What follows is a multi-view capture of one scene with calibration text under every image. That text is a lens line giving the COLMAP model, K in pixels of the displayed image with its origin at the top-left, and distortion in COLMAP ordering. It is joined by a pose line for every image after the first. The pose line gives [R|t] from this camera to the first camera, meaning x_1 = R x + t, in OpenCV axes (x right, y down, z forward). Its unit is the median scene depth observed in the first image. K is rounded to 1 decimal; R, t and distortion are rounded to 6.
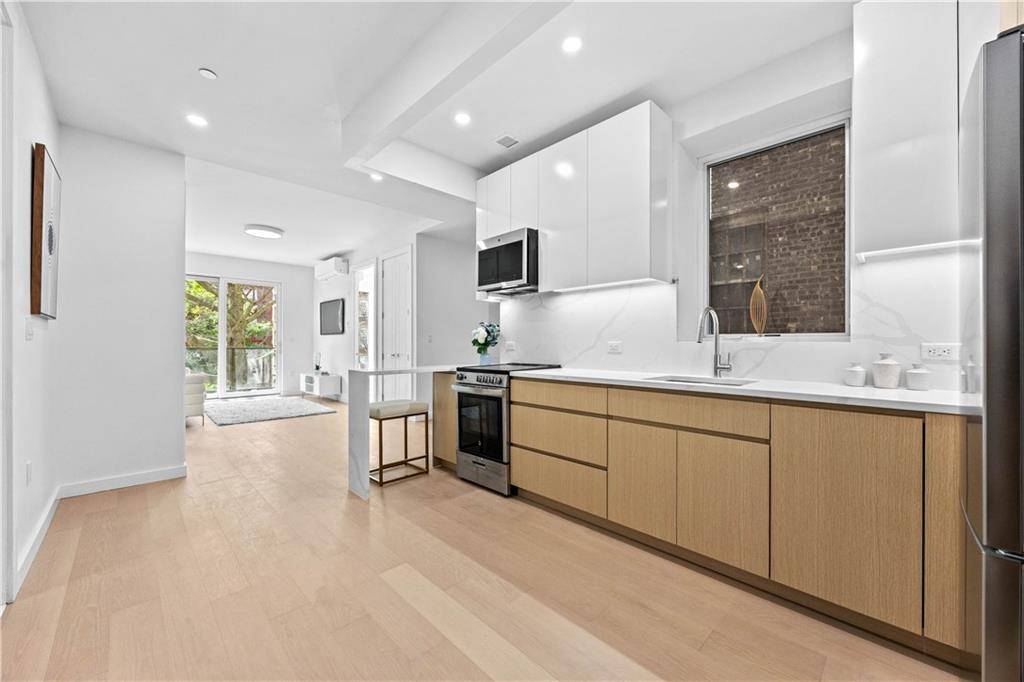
lens RADIAL K [[400.9, 0, 512.0], [0, 400.9, 341.0], [0, 0, 1]] dist [-0.001295, 0.000008]
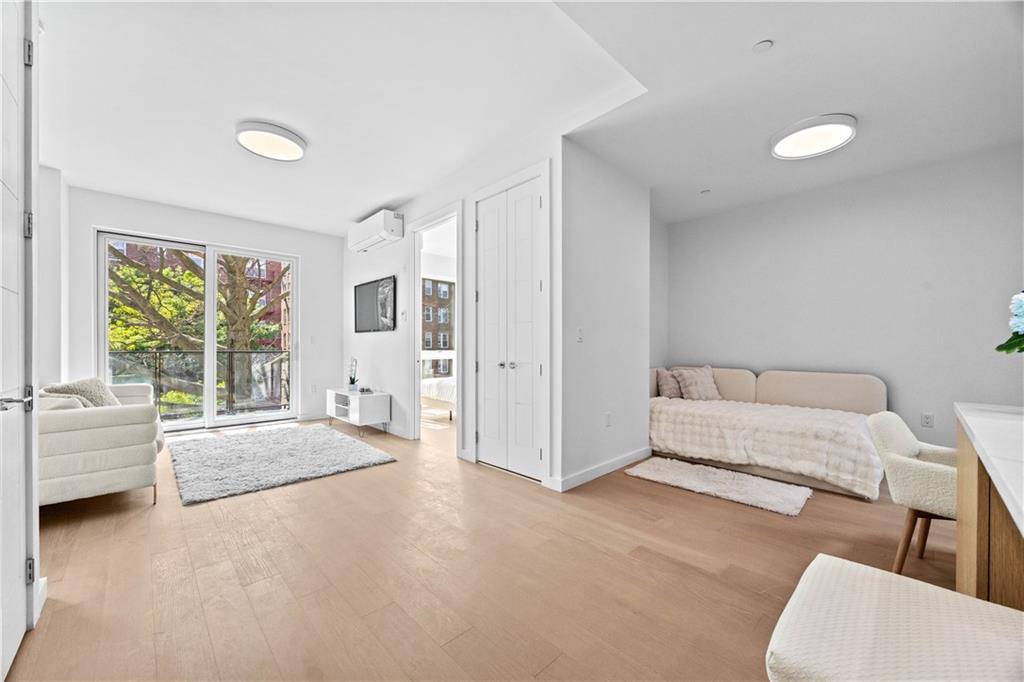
lens RADIAL K [[389.9, 0, 512.1], [0, 389.9, 344.6], [0, 0, 1]] dist [0.001490, 0.000218]
pose [[0.999995, -0.000117, -0.003005, -0.226748], [0.000120, 0.999999, 0.001086, 0.005061], [0.003005, -0.001086, 0.999995, 0.363711]]
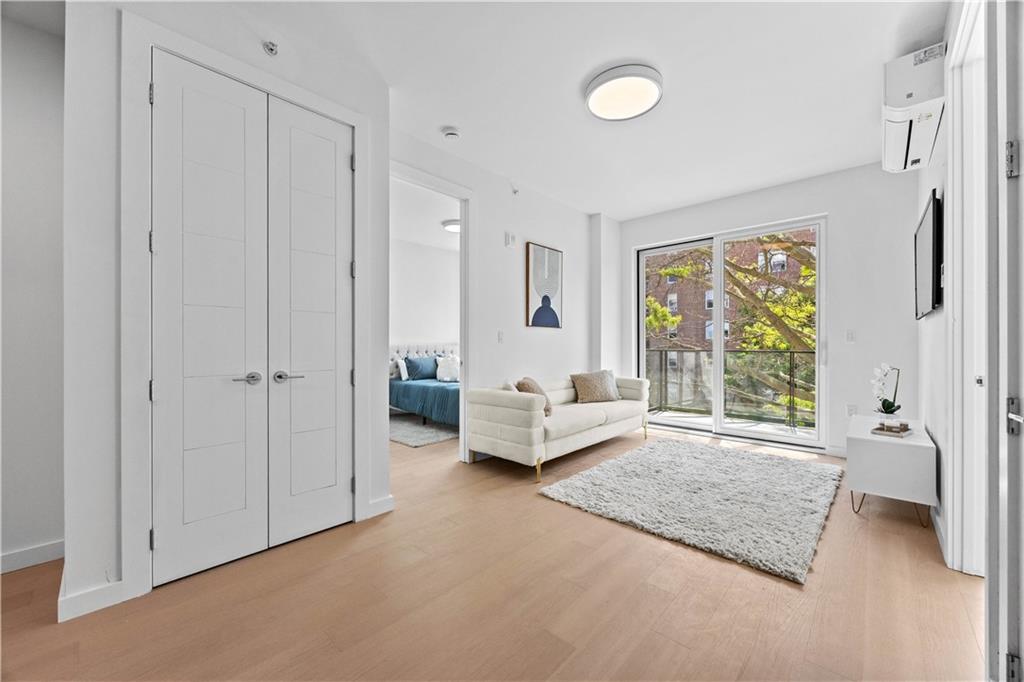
lens RADIAL K [[389.9, 0, 512.1], [0, 389.9, 344.6], [0, 0, 1]] dist [0.001490, 0.000218]
pose [[0.059181, -0.002313, -0.998245, -0.150244], [0.006078, 0.999980, -0.001956, 0.007481], [0.998229, -0.005952, 0.059194, 0.666845]]
